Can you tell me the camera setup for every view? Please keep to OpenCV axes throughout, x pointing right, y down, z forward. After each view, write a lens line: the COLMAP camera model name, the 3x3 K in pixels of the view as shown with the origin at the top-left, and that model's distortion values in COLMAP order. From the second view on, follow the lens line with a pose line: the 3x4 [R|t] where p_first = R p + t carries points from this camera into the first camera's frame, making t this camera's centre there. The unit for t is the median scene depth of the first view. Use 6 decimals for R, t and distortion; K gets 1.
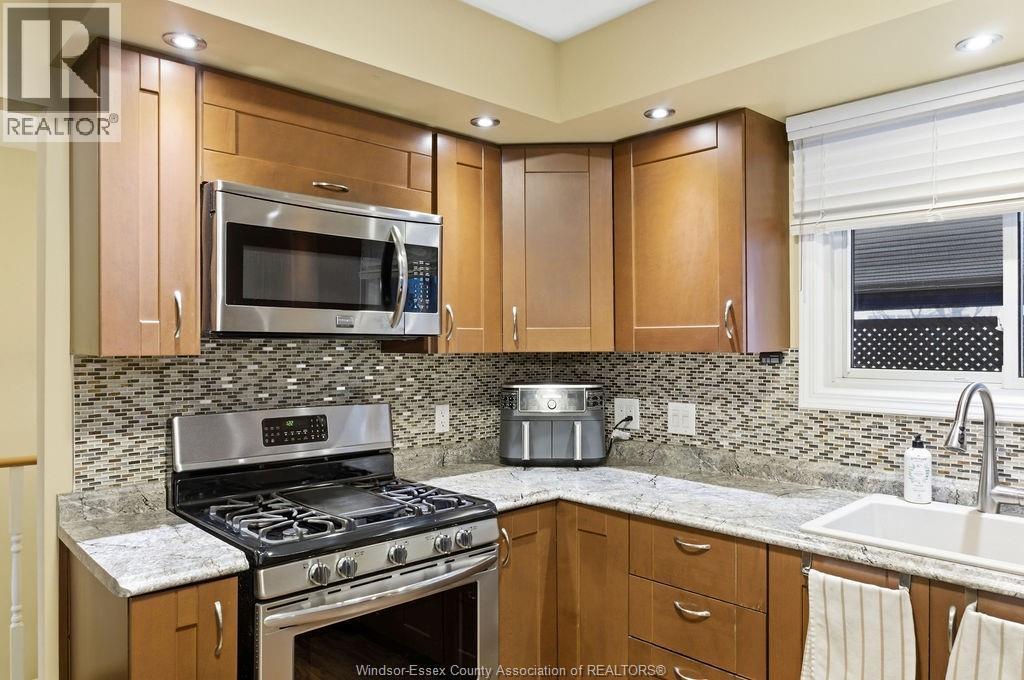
lens RADIAL K [[684.6, 0, 513.1], [0, 684.6, 349.5], [0, 0, 1]] dist [-0.016730, 0.004430]
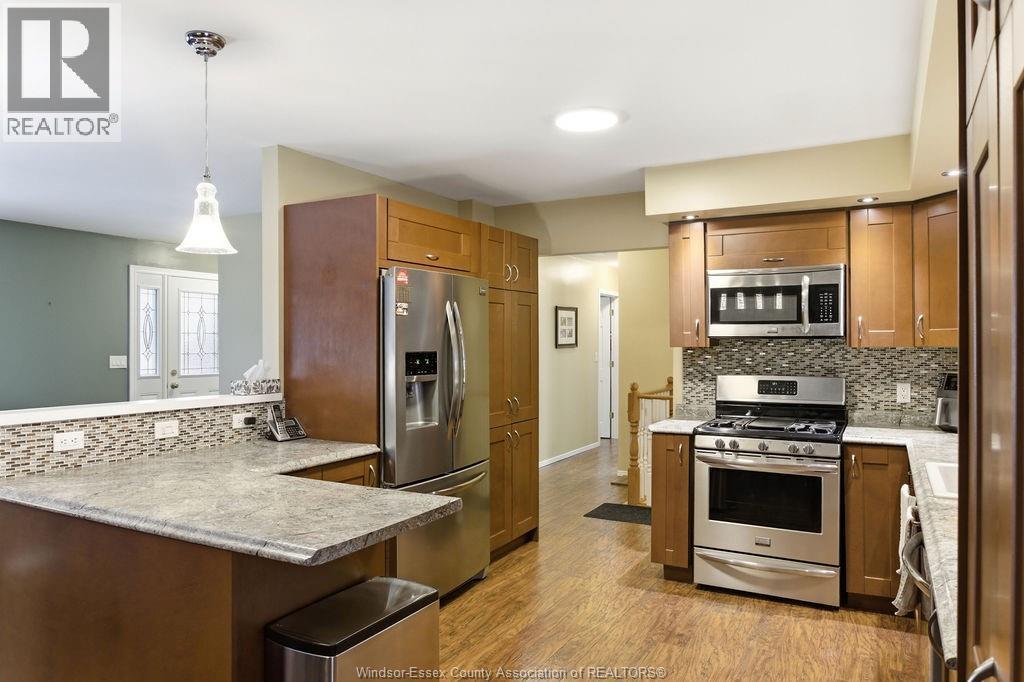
lens RADIAL K [[684.6, 0, 513.1], [0, 684.6, 350.5], [0, 0, 1]] dist [-0.016730, 0.004430]
pose [[0.308644, 0.012408, -0.951097, 1.255803], [0.002909, 0.999898, 0.013988, -0.012547], [0.951173, -0.007084, 0.308576, -0.271563]]
